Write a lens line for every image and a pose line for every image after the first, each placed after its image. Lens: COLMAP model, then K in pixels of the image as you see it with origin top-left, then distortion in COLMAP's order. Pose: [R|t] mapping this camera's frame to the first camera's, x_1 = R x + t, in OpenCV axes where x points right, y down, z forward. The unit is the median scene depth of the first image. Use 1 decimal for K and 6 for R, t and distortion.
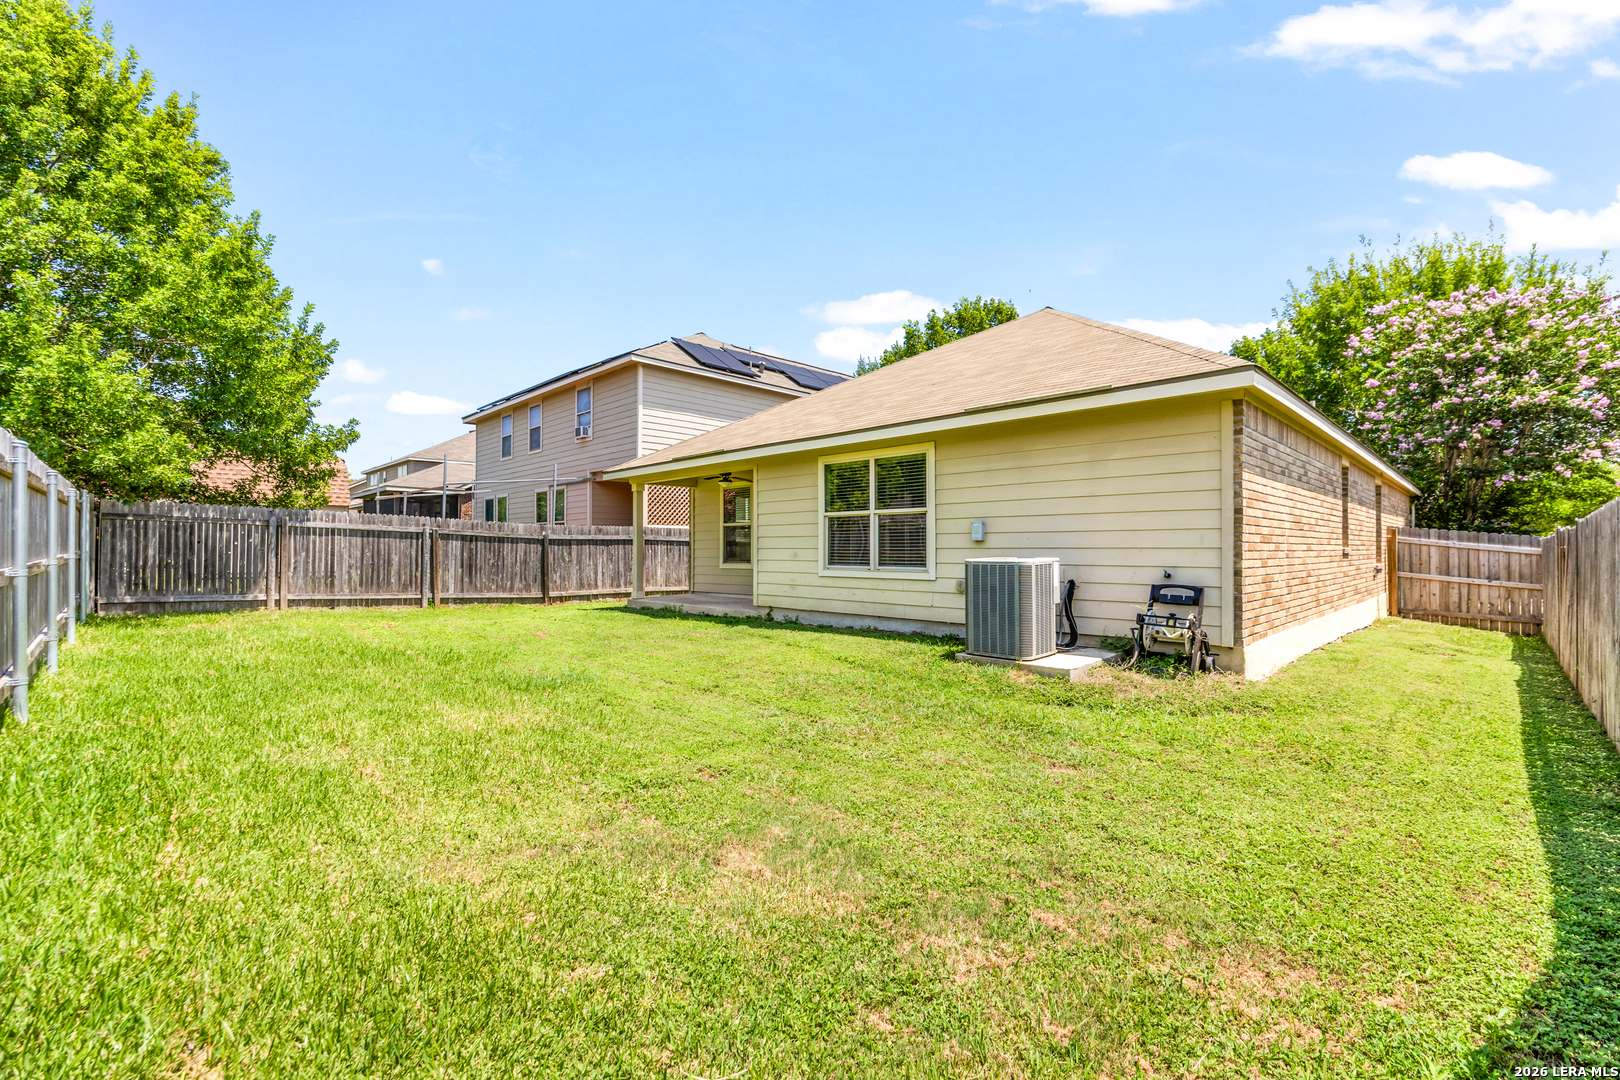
lens RADIAL K [[686.2, 0, 809.6], [0, 686.2, 544.7], [0, 0, 1]] dist [-0.000428, -0.000010]
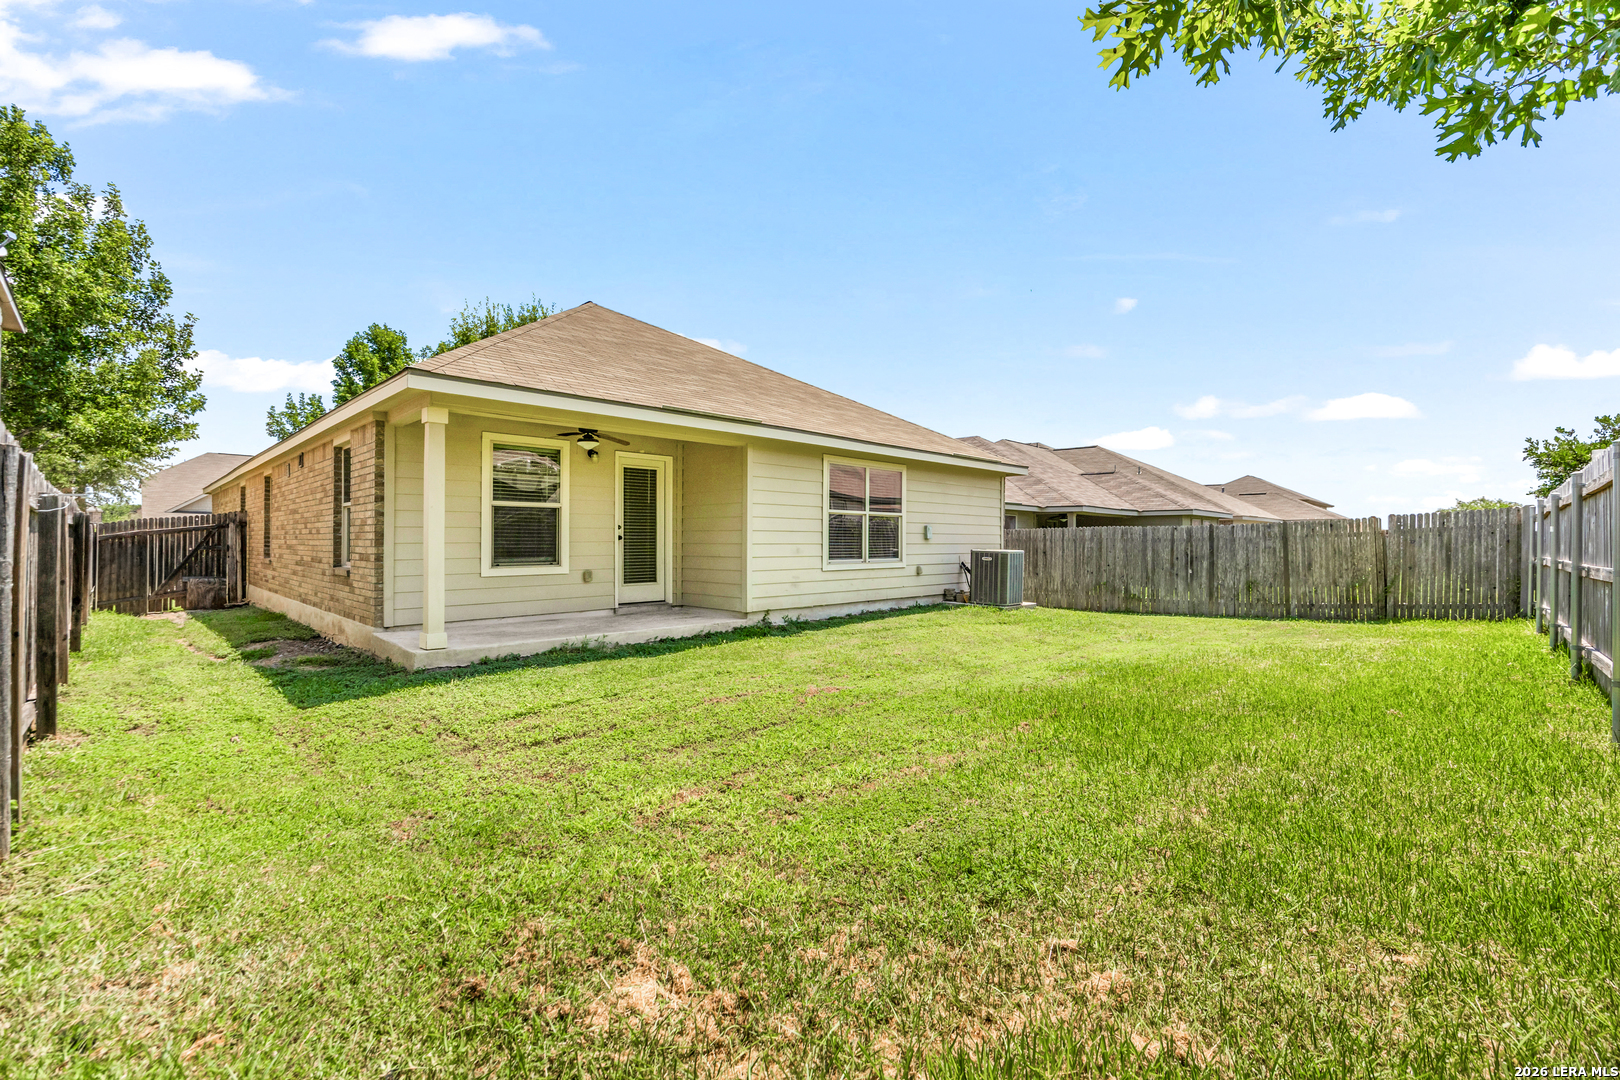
lens RADIAL K [[686.2, 0, 809.6], [0, 686.2, 542.3], [0, 0, 1]] dist [-0.000428, -0.000010]
pose [[-0.009886, -0.000820, 0.999951, -1.019302], [-0.007324, 0.999973, 0.000747, 0.002738], [-0.999924, -0.007316, -0.009892, 1.043132]]
